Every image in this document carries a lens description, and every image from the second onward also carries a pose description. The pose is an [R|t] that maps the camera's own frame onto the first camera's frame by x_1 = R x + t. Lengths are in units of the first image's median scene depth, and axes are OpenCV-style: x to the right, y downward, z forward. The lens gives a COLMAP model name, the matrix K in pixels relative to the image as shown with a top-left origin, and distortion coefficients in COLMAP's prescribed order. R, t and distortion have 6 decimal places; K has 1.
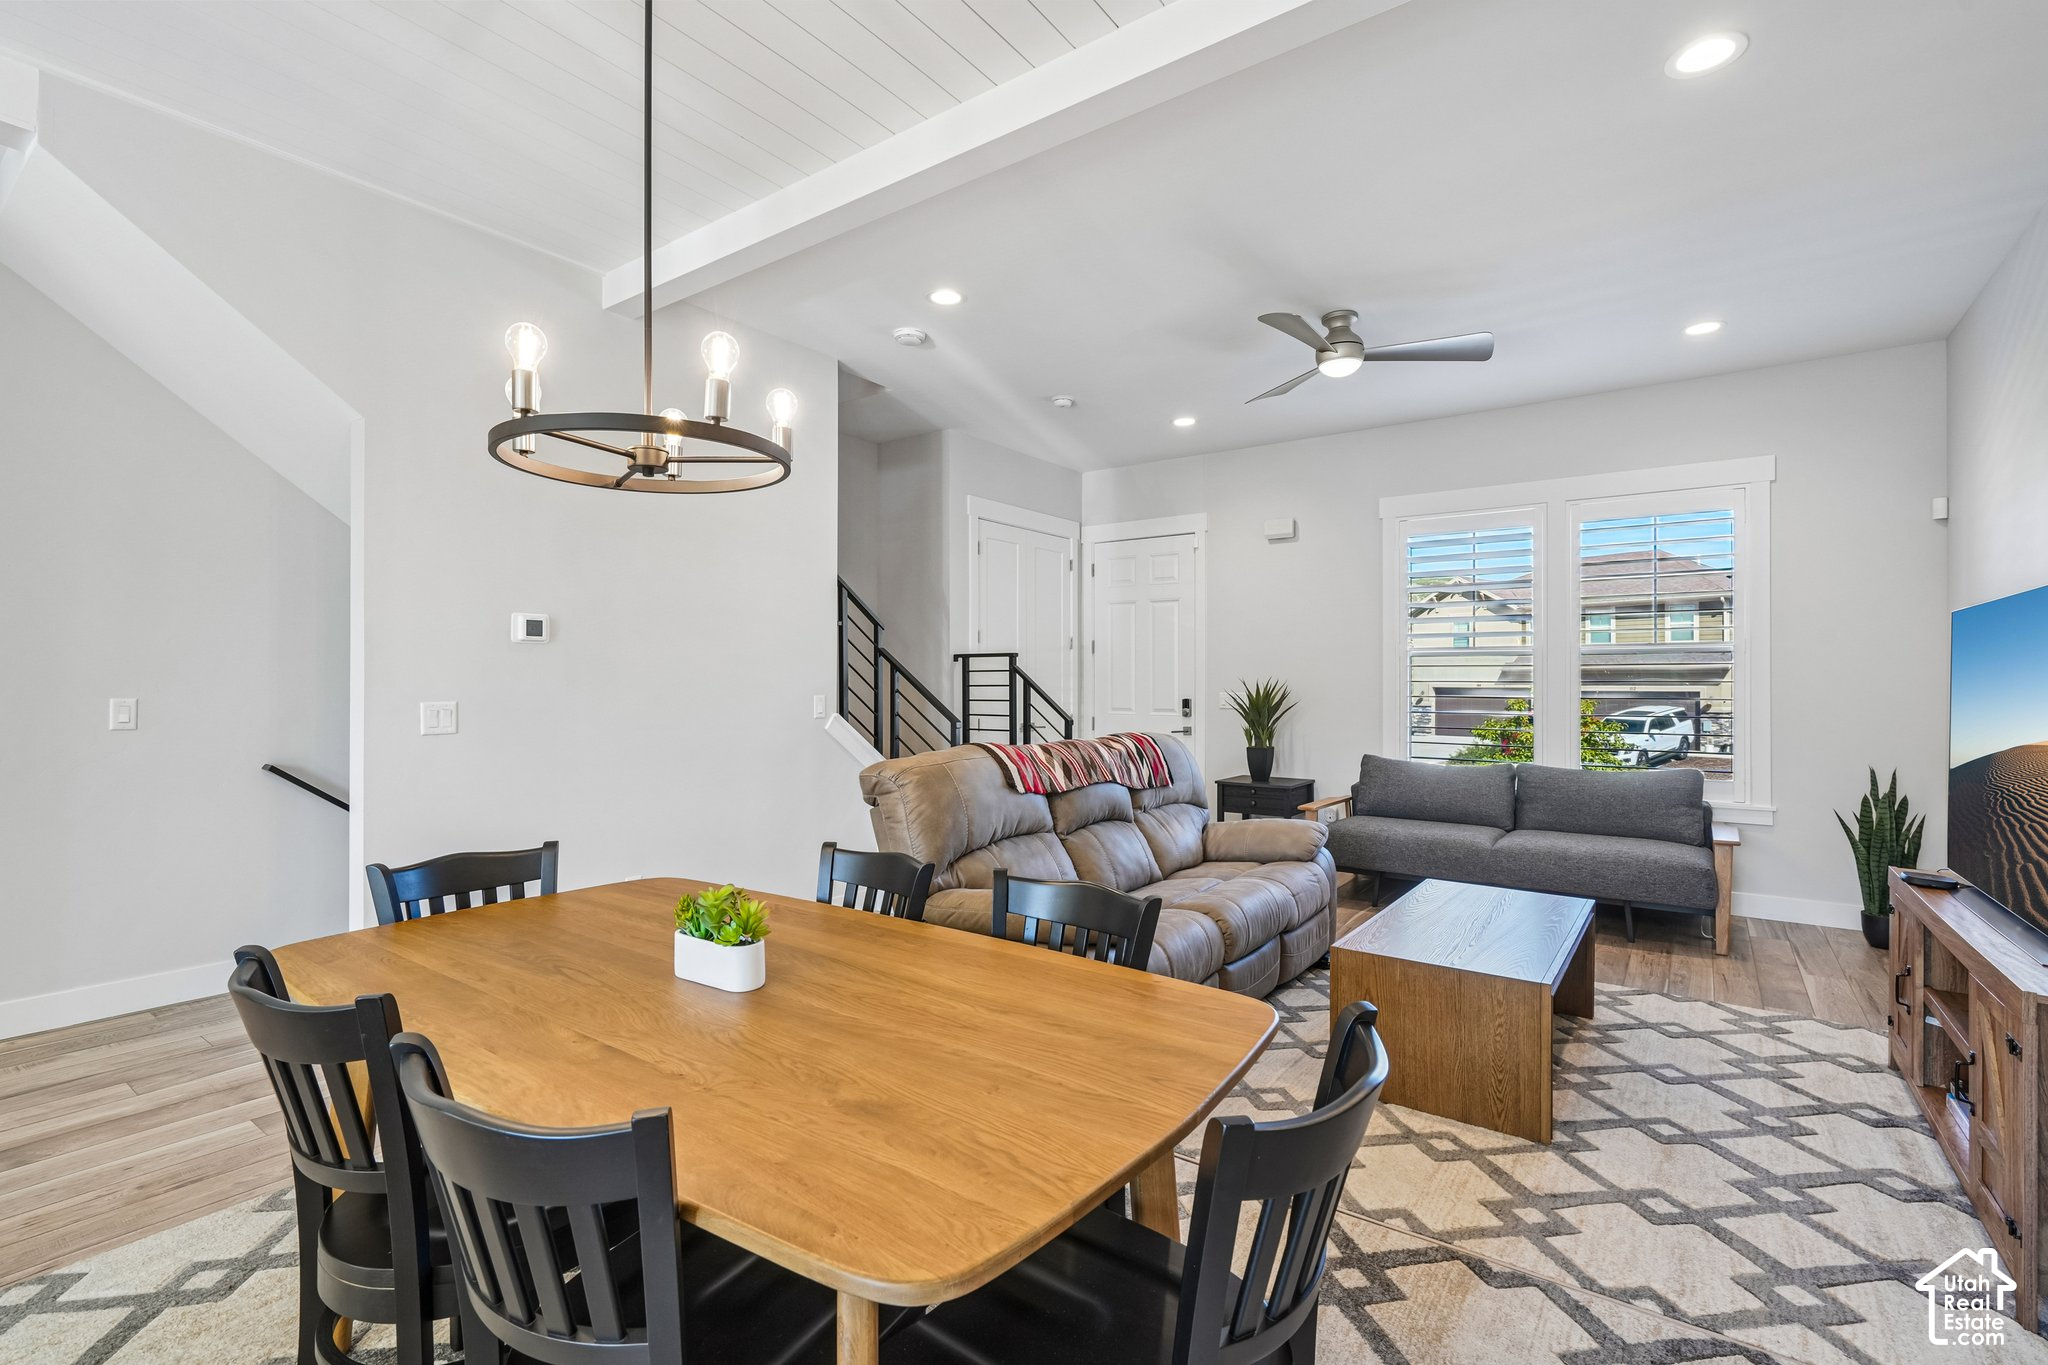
lens RADIAL K [[925.8, 0, 1027.7], [0, 925.8, 696.3], [0, 0, 1]] dist [-0.004069, 0.001344]
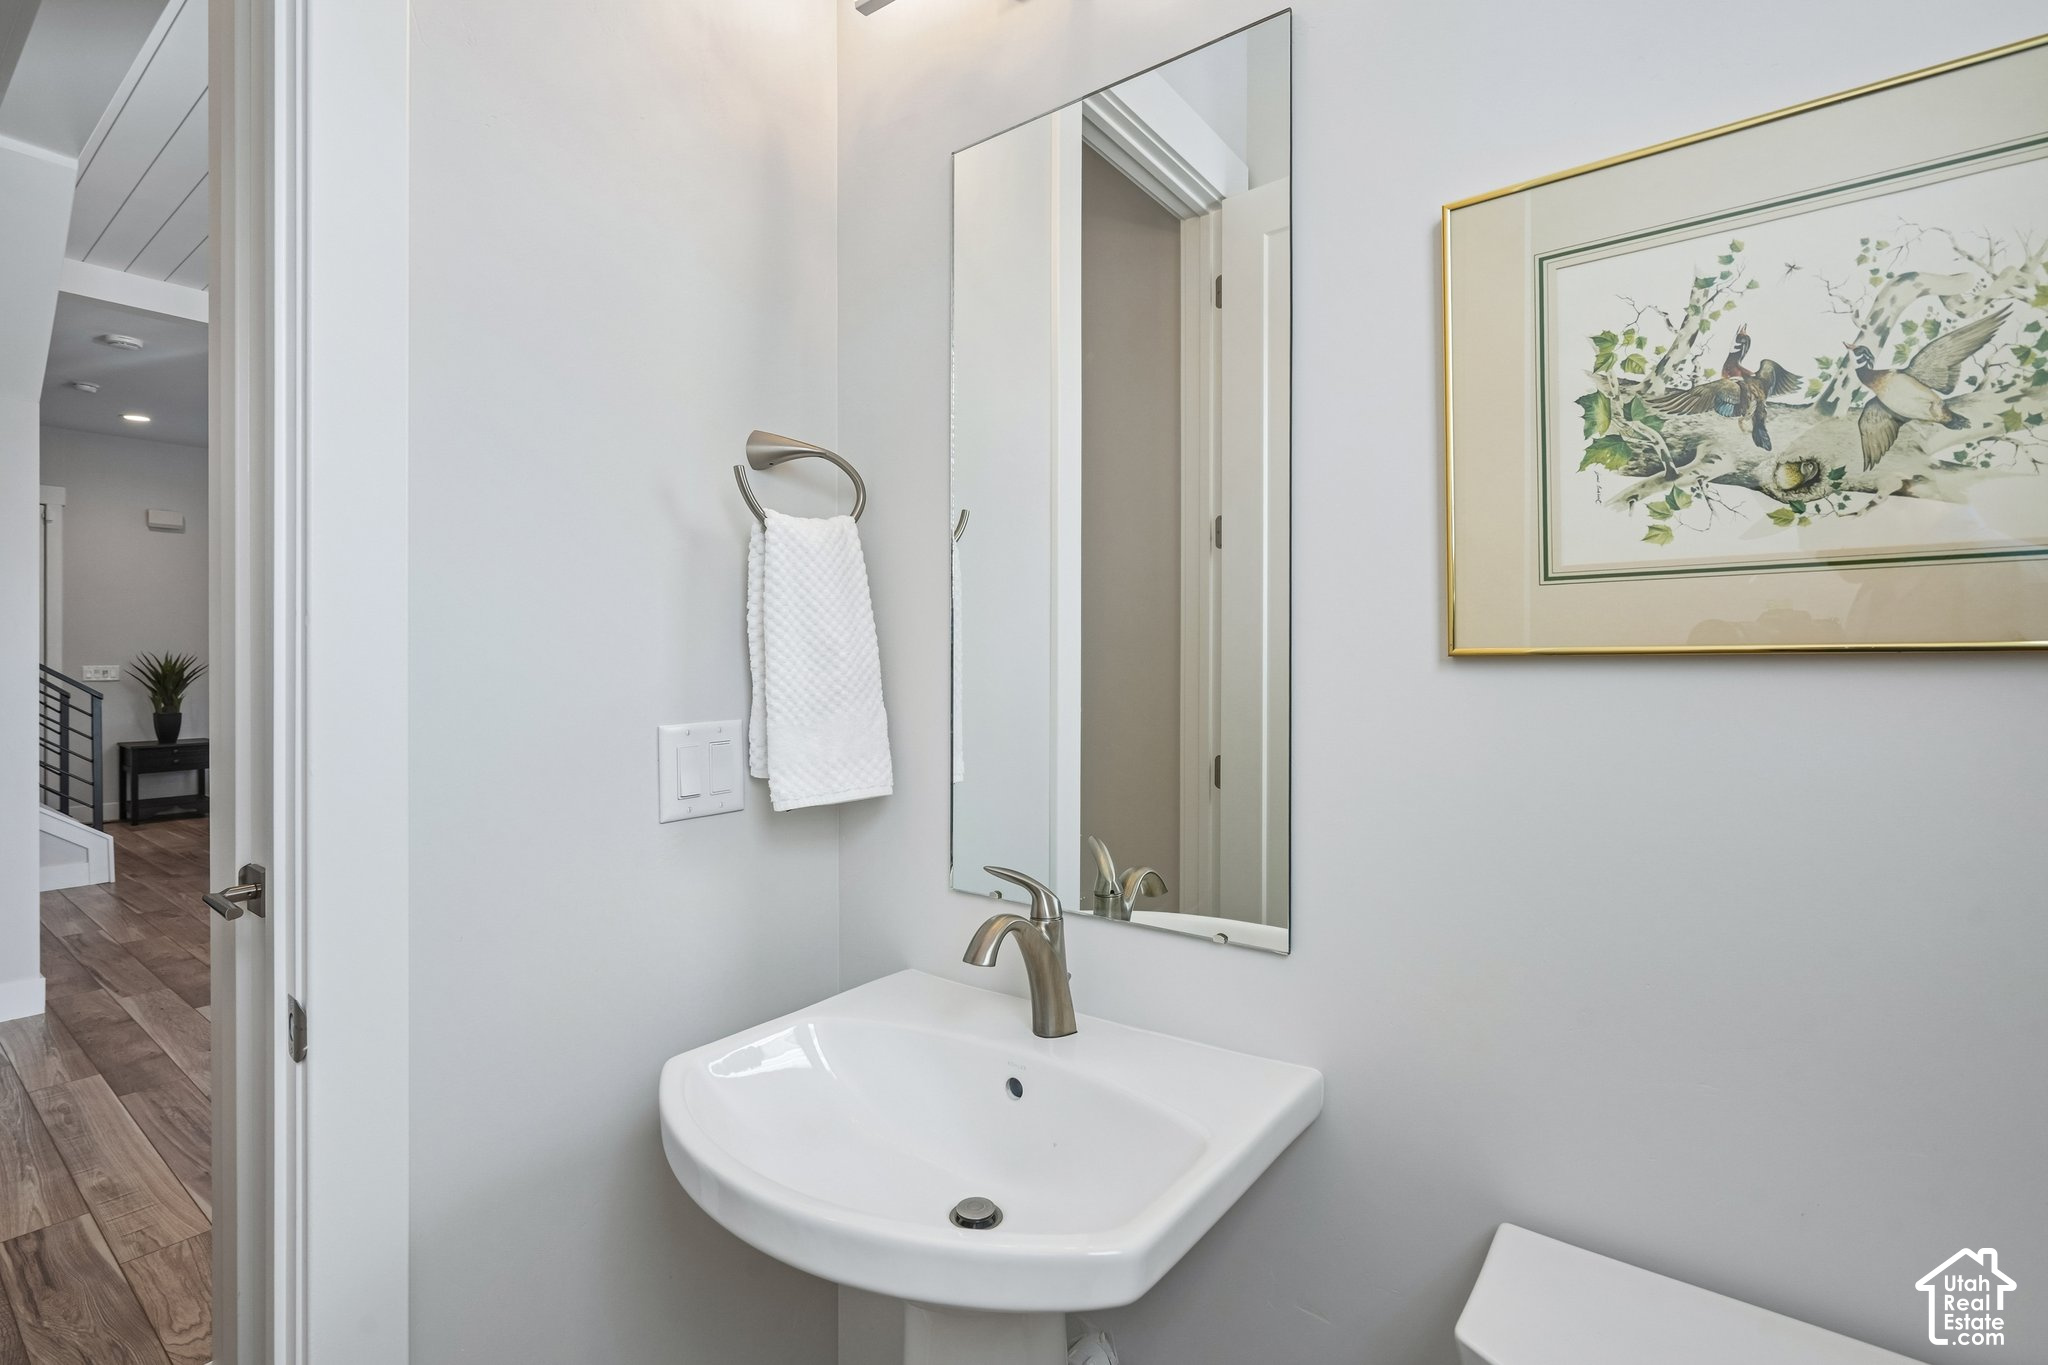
lens RADIAL K [[925.8, 0, 1023.0], [0, 925.8, 668.9], [0, 0, 1]] dist [-0.004069, 0.001344]
pose [[0.016471, -0.016940, 0.999721, -0.852377], [0.011002, 0.999799, 0.016760, -0.006834], [-0.999804, 0.010723, 0.016654, -0.059953]]
